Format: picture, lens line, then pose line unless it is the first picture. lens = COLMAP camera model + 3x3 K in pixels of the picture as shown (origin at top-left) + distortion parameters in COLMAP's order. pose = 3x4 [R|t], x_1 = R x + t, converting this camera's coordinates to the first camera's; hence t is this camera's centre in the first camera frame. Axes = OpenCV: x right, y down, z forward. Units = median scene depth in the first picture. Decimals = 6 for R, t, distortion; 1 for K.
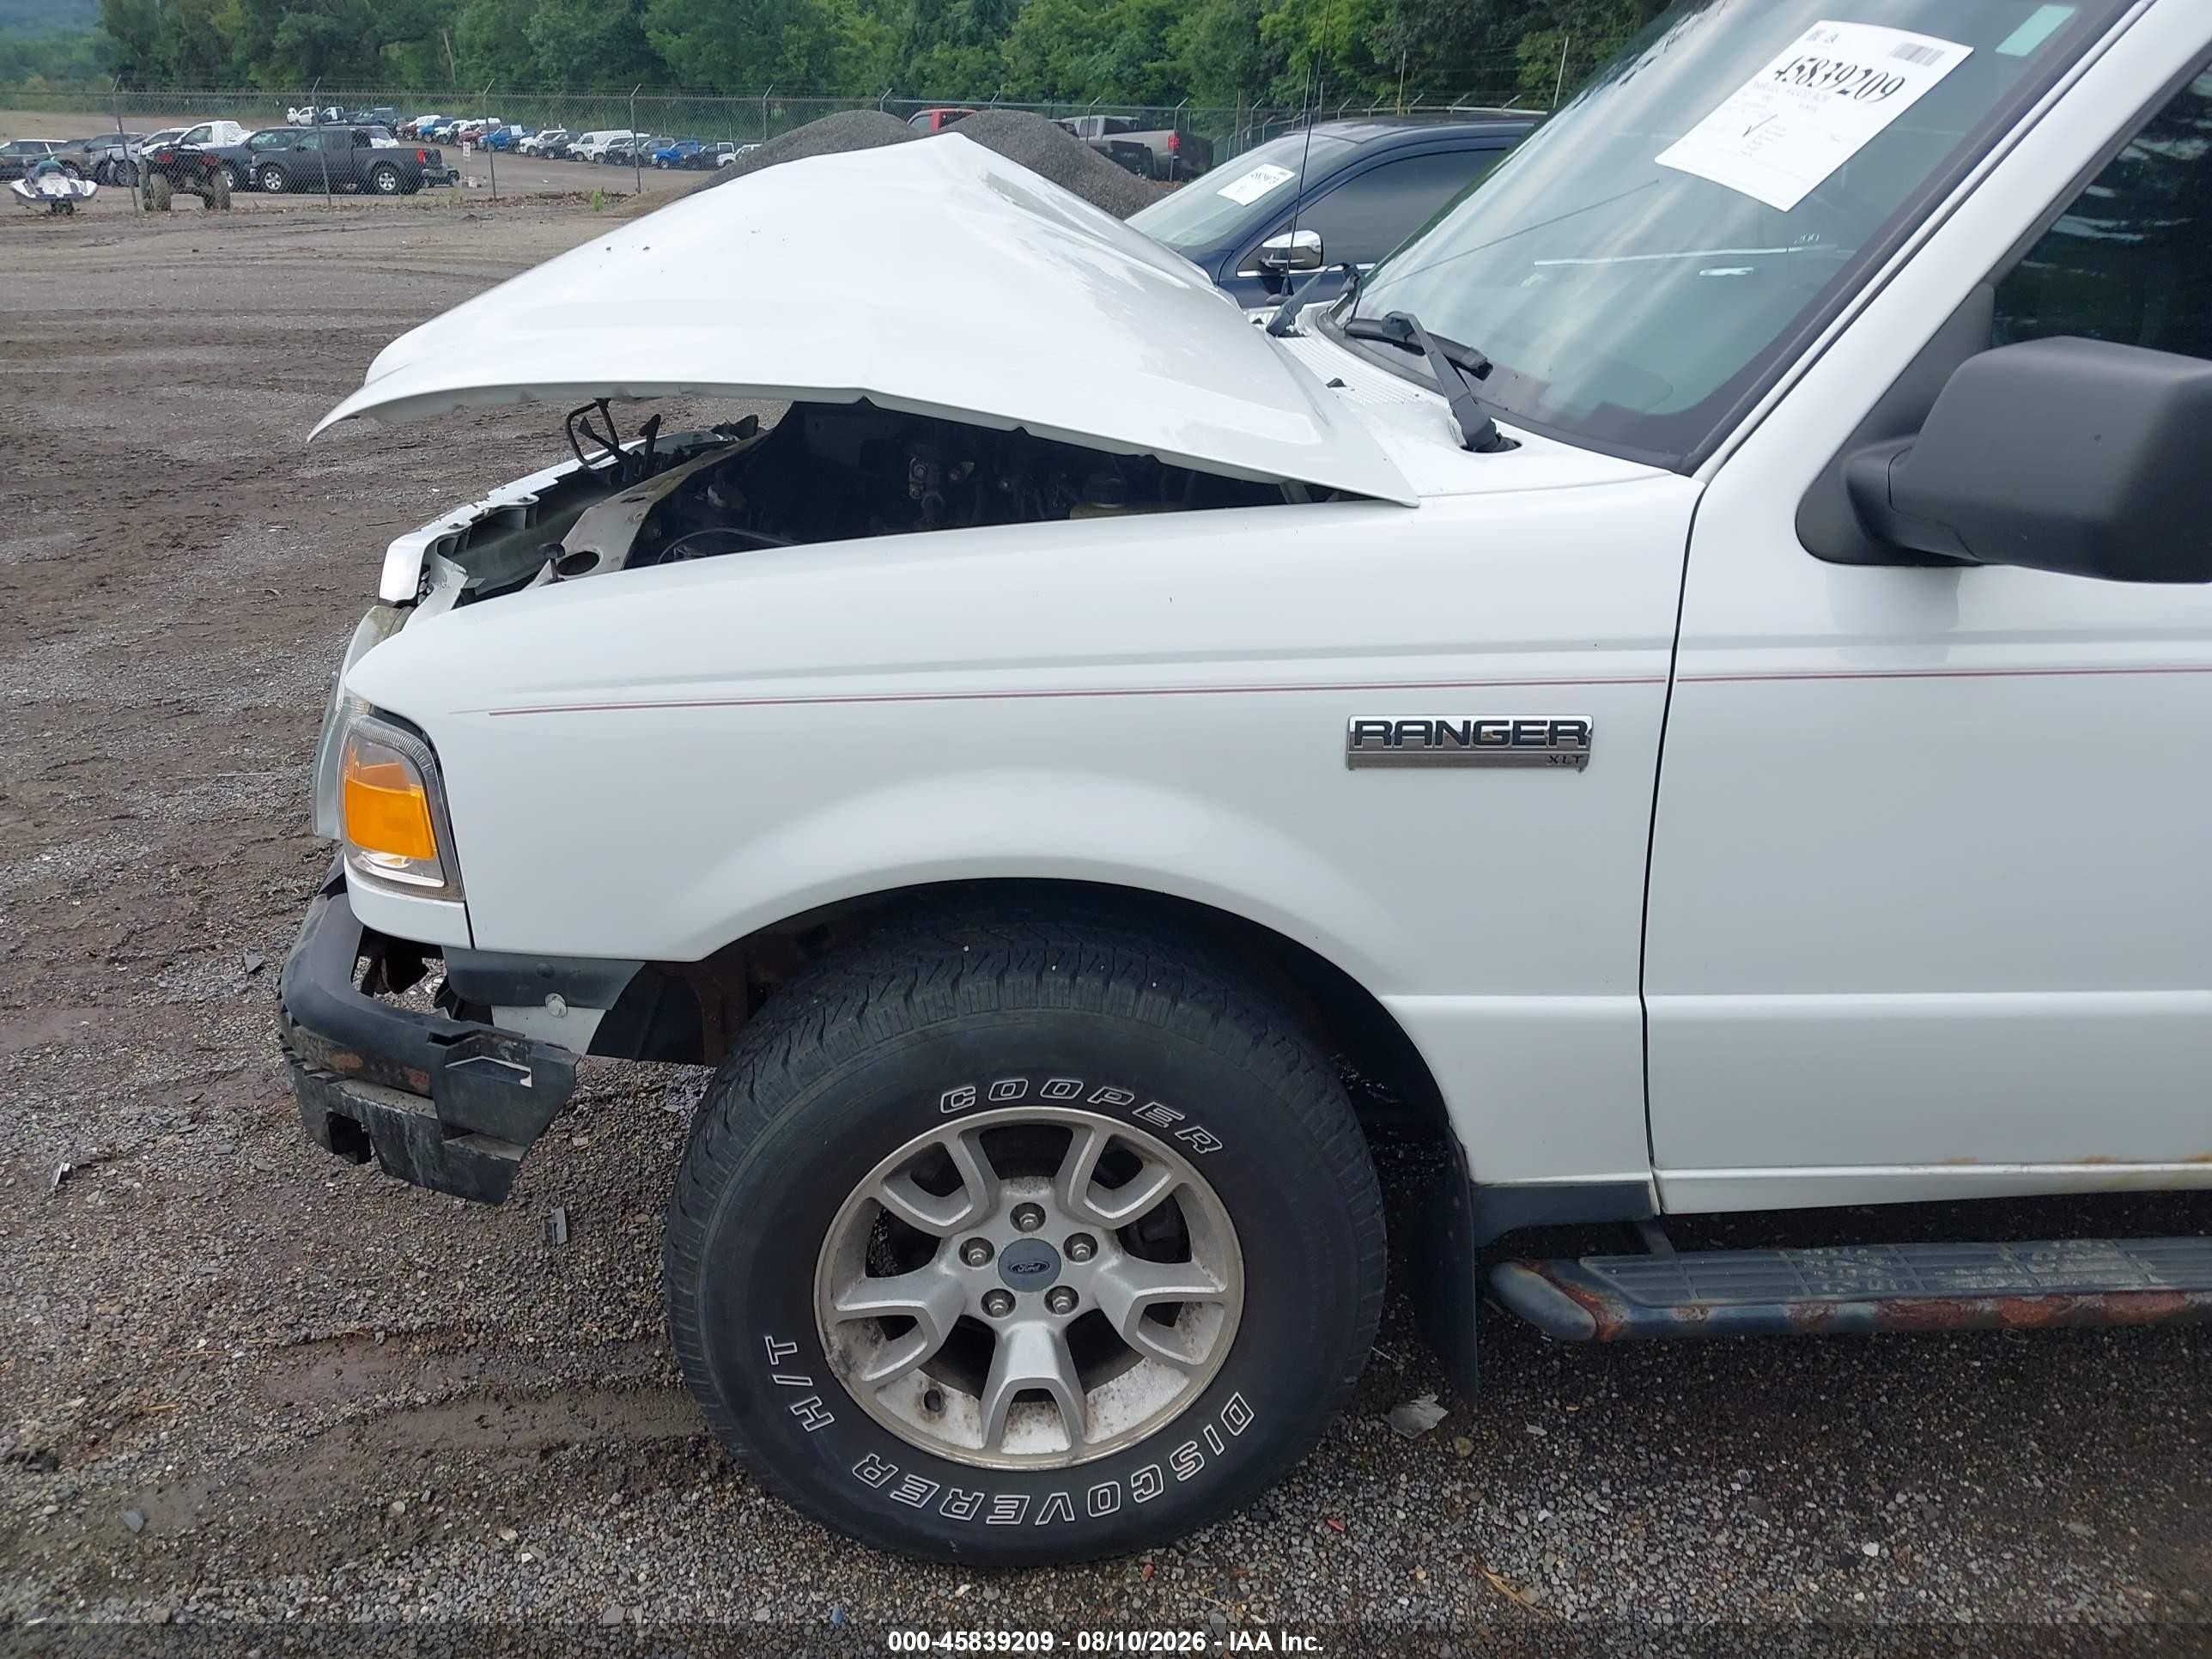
lens RADIAL K [[1761.7, 0, 1070.6], [0, 1761.7, 850.4], [0, 0, 1]] dist [0.006414, -0.014715]
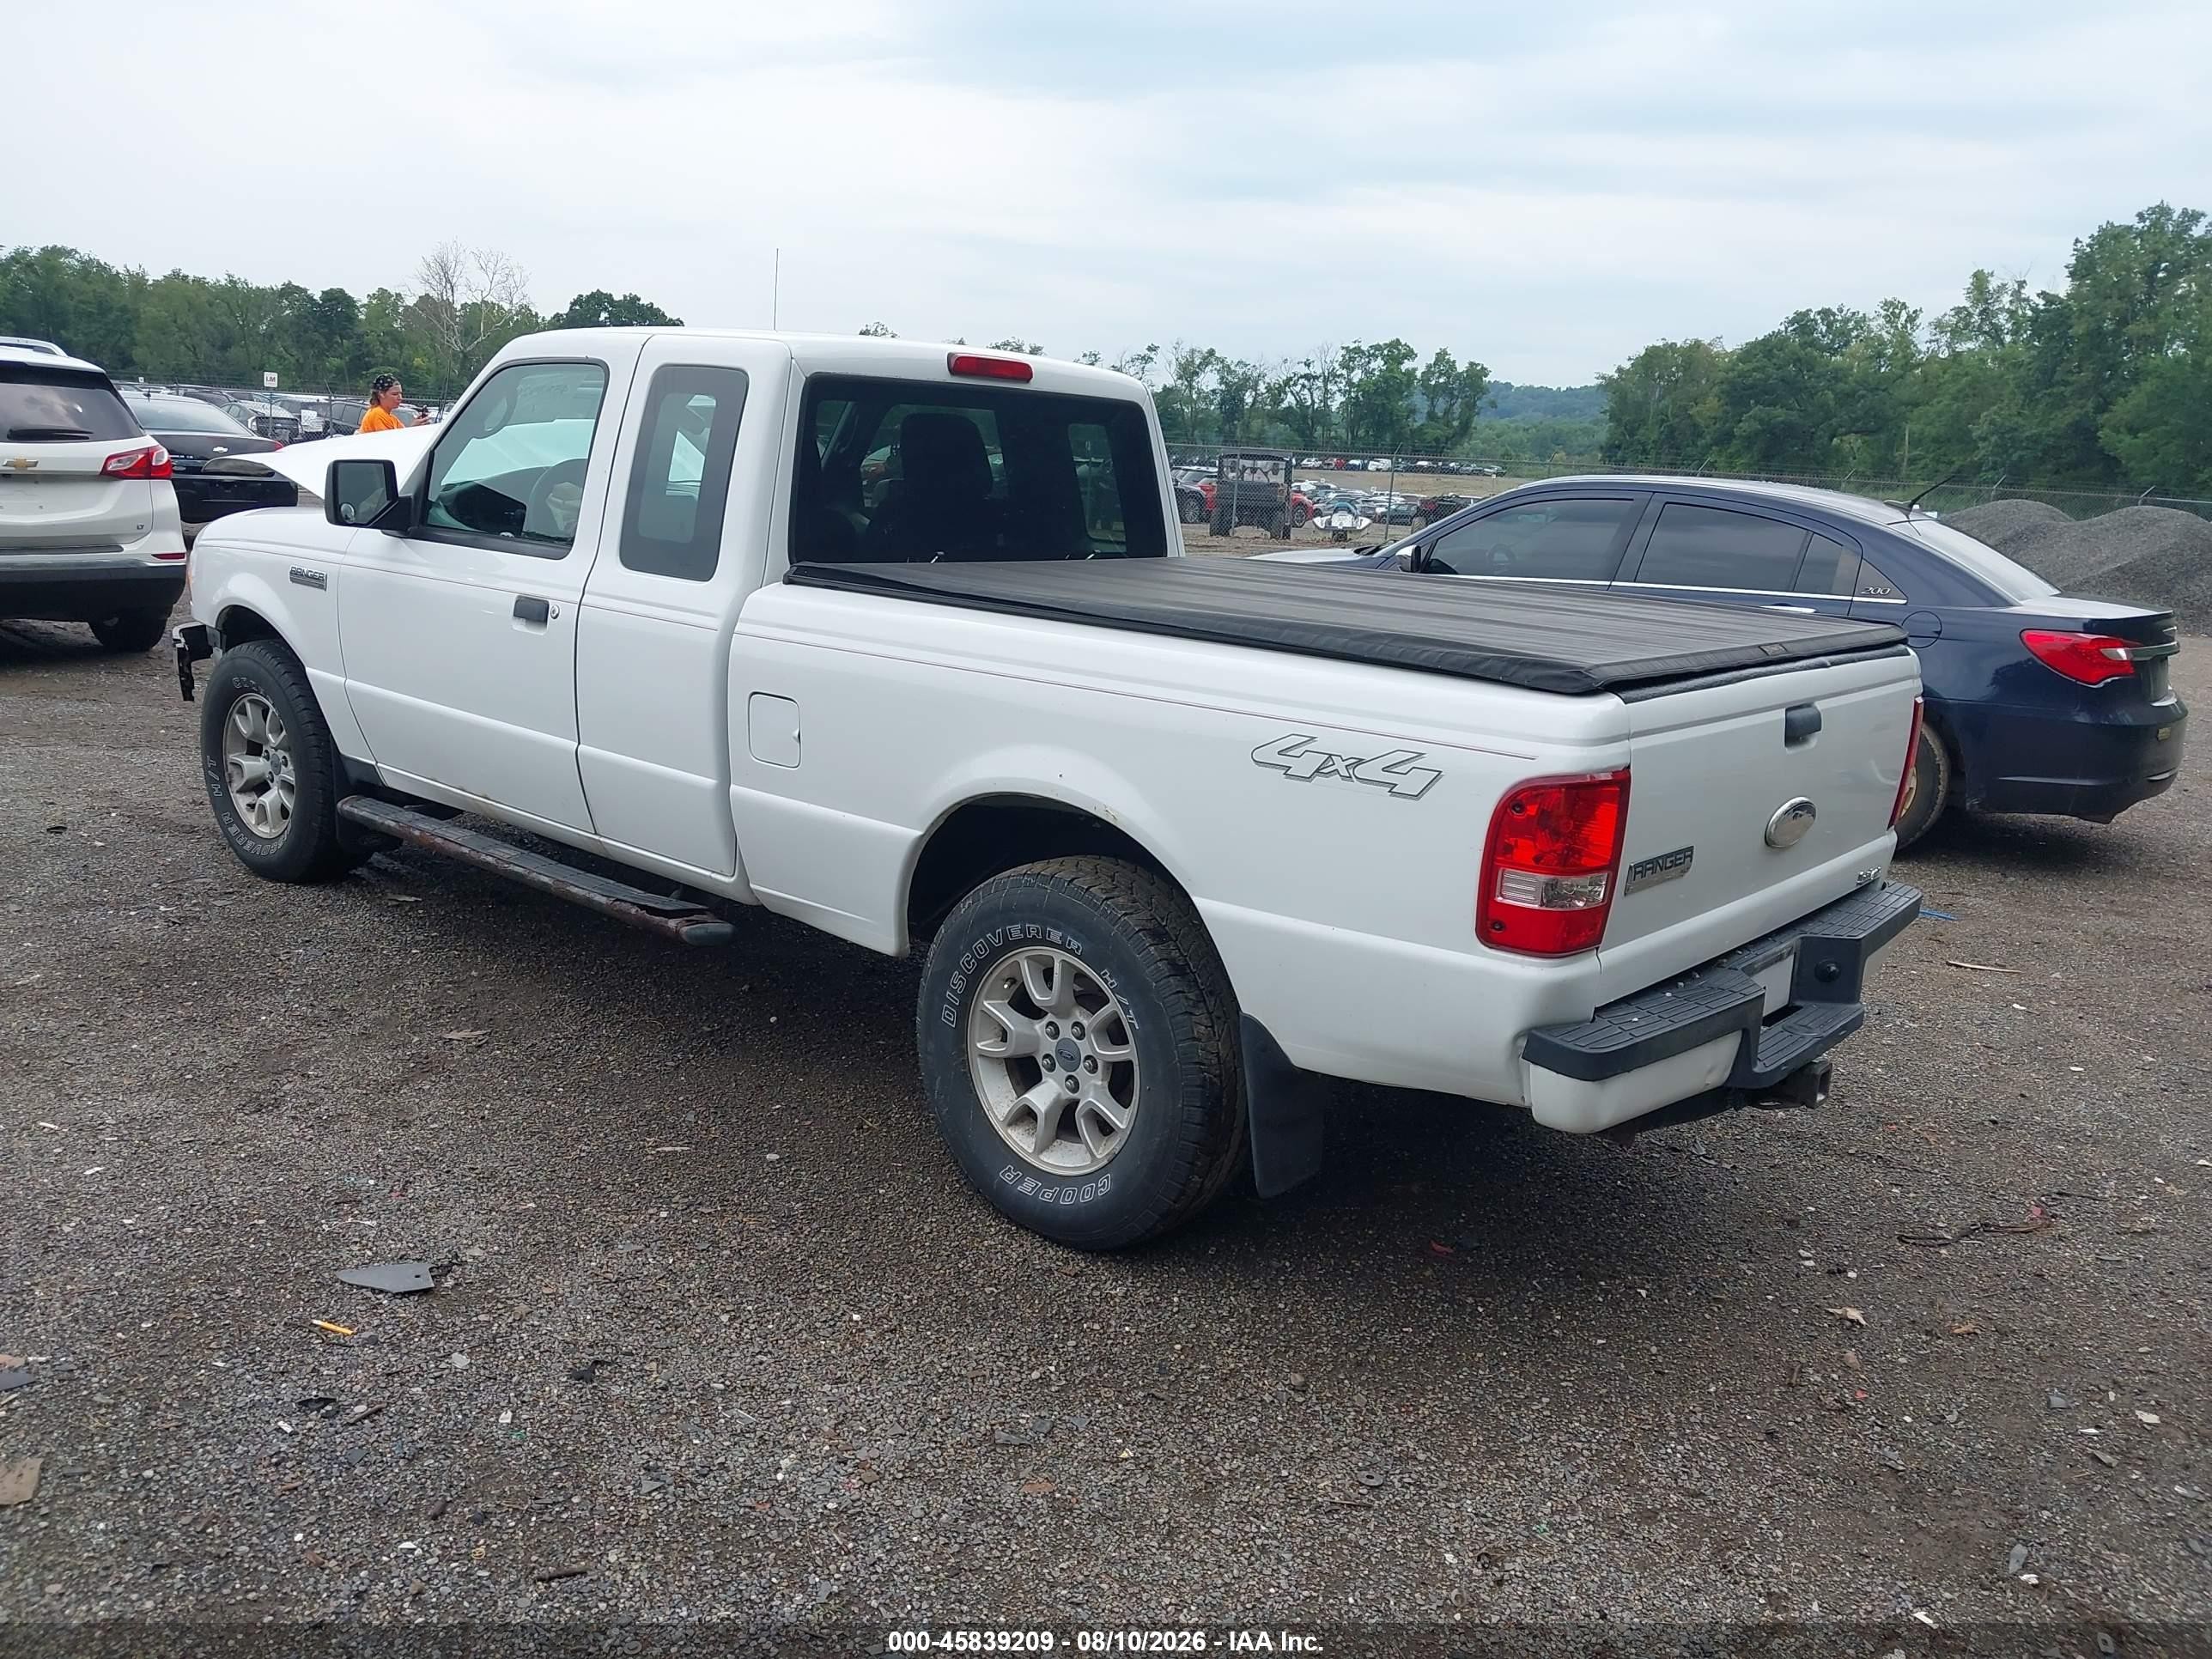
lens RADIAL K [[1726.8, 0, 1073.0], [0, 1726.8, 800.2], [0, 0, 1]] dist [0.039336, -0.043339]
pose [[0.728332, 0.173263, -0.662957, 2.835055], [-0.314460, 0.944123, -0.098723, 0.158318], [0.608808, 0.280377, 0.742119, -0.308384]]
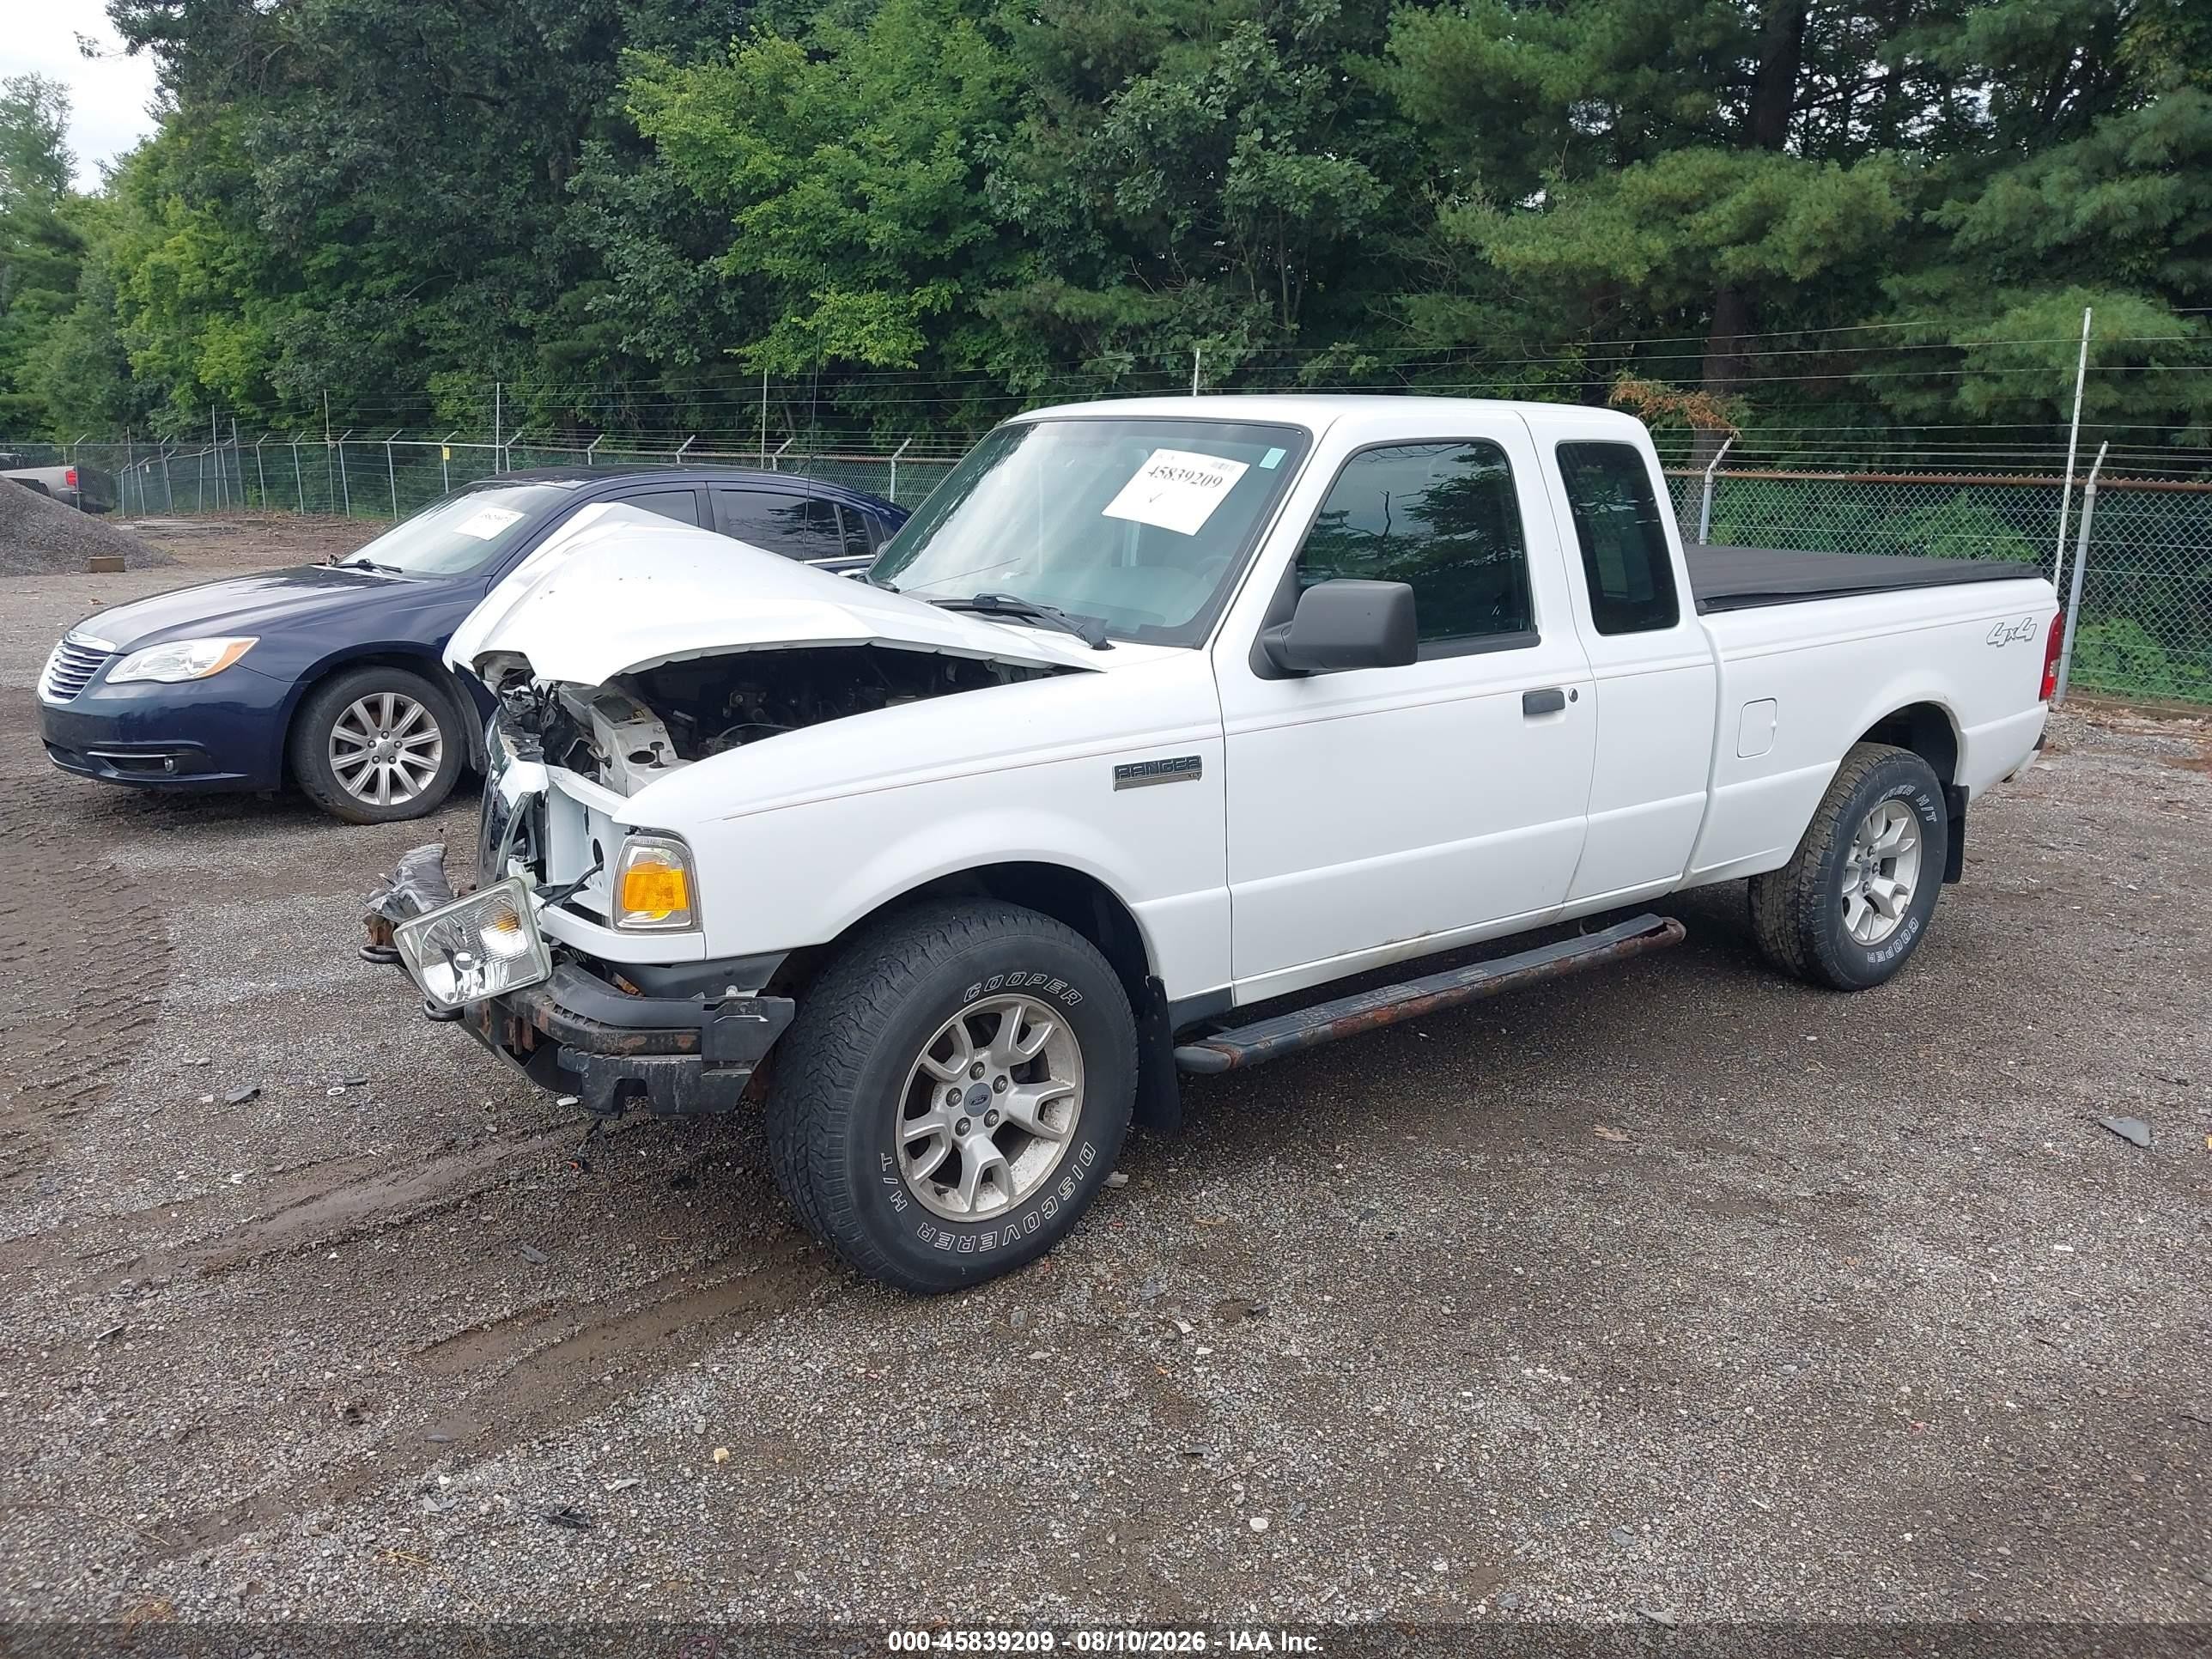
lens RADIAL K [[1726.8, 0, 1073.0], [0, 1726.8, 800.2], [0, 0, 1]] dist [0.039336, -0.043339]
pose [[0.828892, -0.125963, 0.545042, -0.866939], [0.227282, 0.966110, -0.122373, 0.176630], [-0.511156, 0.225312, 0.829430, -0.600072]]
